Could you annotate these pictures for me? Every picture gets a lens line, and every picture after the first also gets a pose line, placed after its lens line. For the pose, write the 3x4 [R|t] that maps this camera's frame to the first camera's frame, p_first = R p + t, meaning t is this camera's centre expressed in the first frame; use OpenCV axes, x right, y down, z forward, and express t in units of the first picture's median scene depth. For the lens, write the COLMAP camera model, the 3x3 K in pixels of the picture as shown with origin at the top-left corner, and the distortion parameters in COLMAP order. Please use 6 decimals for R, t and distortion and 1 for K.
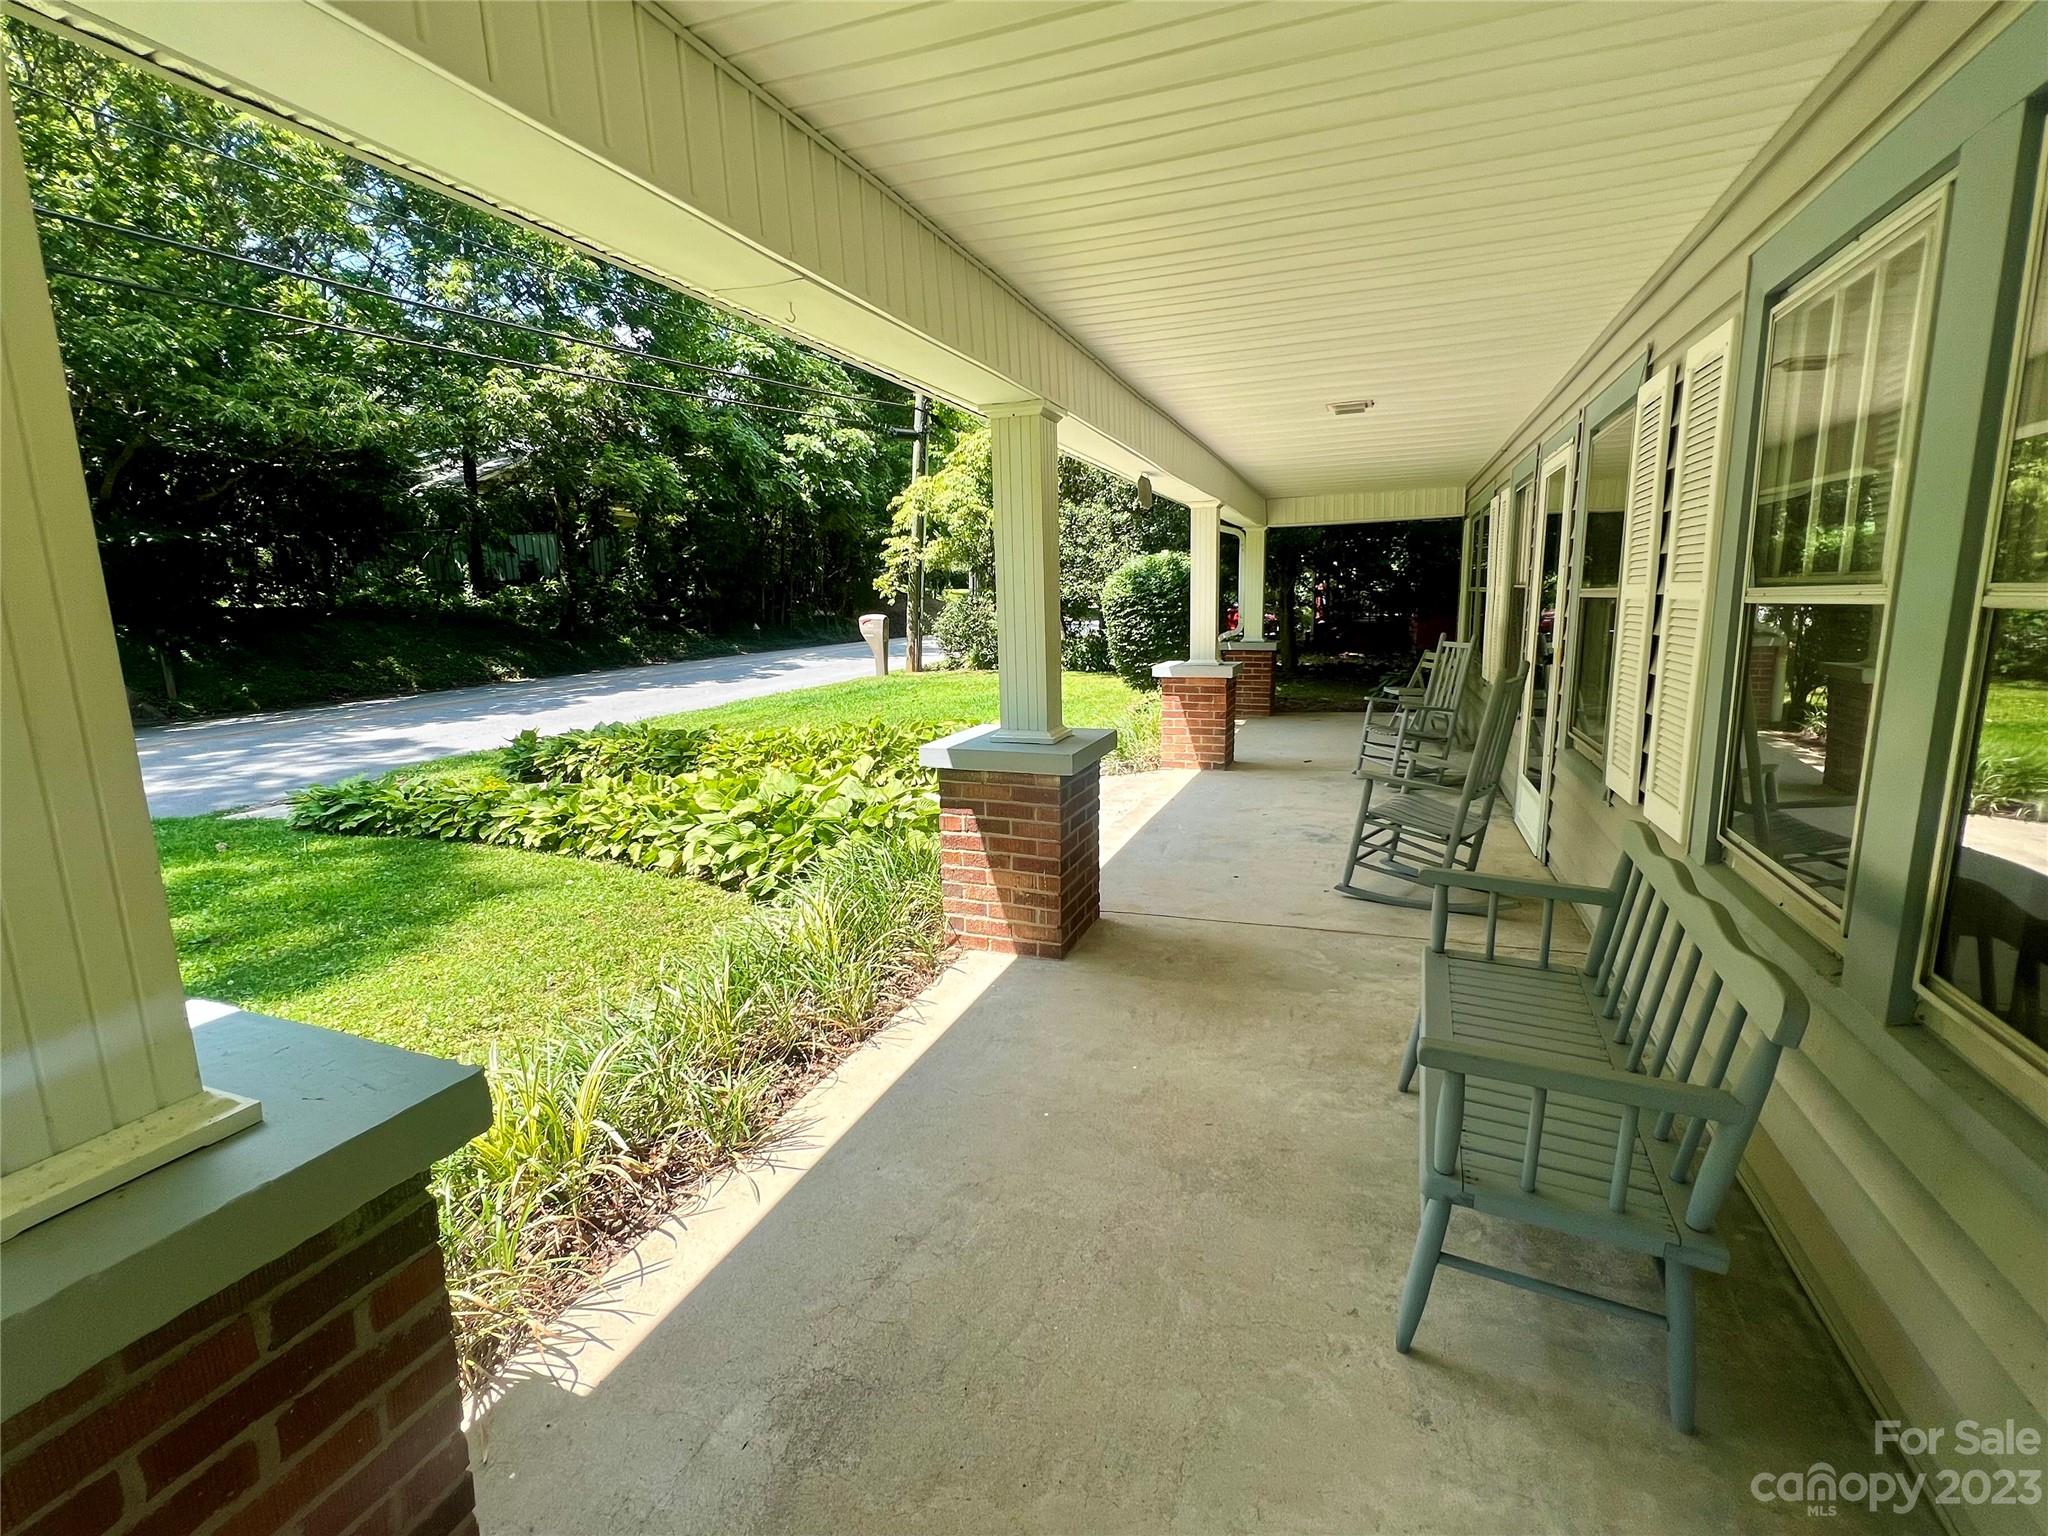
lens RADIAL K [[912.3, 0, 1025.3], [0, 912.3, 764.5], [0, 0, 1]] dist [-0.001851, -0.000072]
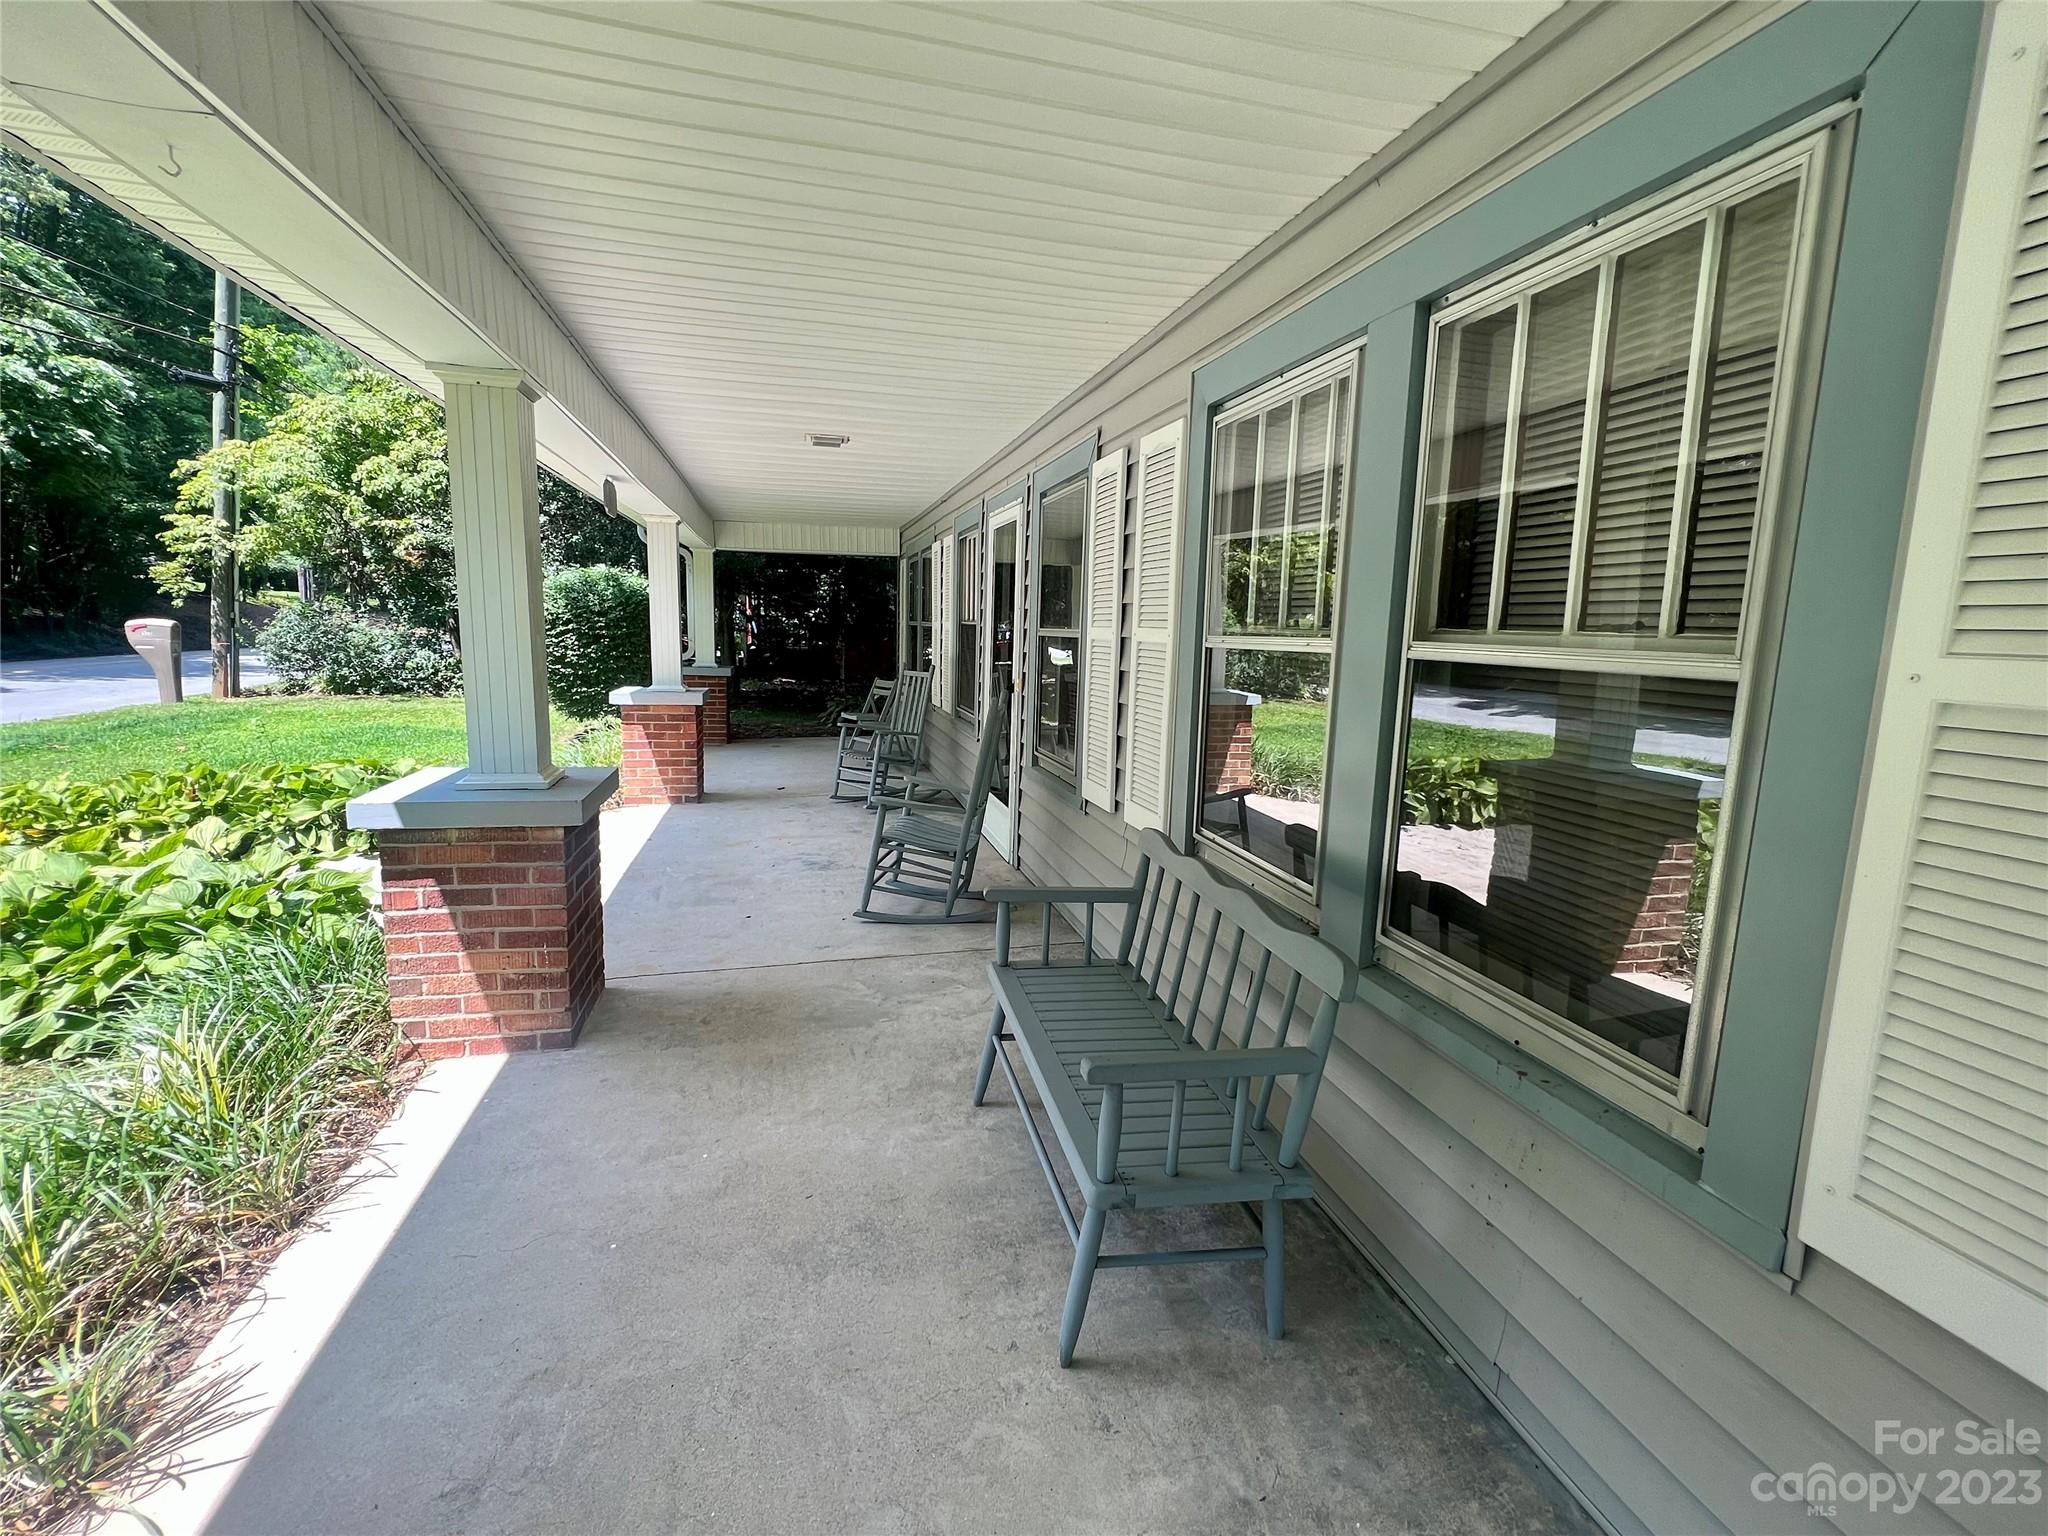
lens RADIAL K [[912.3, 0, 1022.0], [0, 912.3, 764.7], [0, 0, 1]] dist [-0.001851, -0.000072]
pose [[0.819533, -0.041871, 0.571500, -0.086030], [0.057110, 0.998330, -0.008753, -0.011780], [-0.570178, 0.039811, 0.820556, 0.074851]]
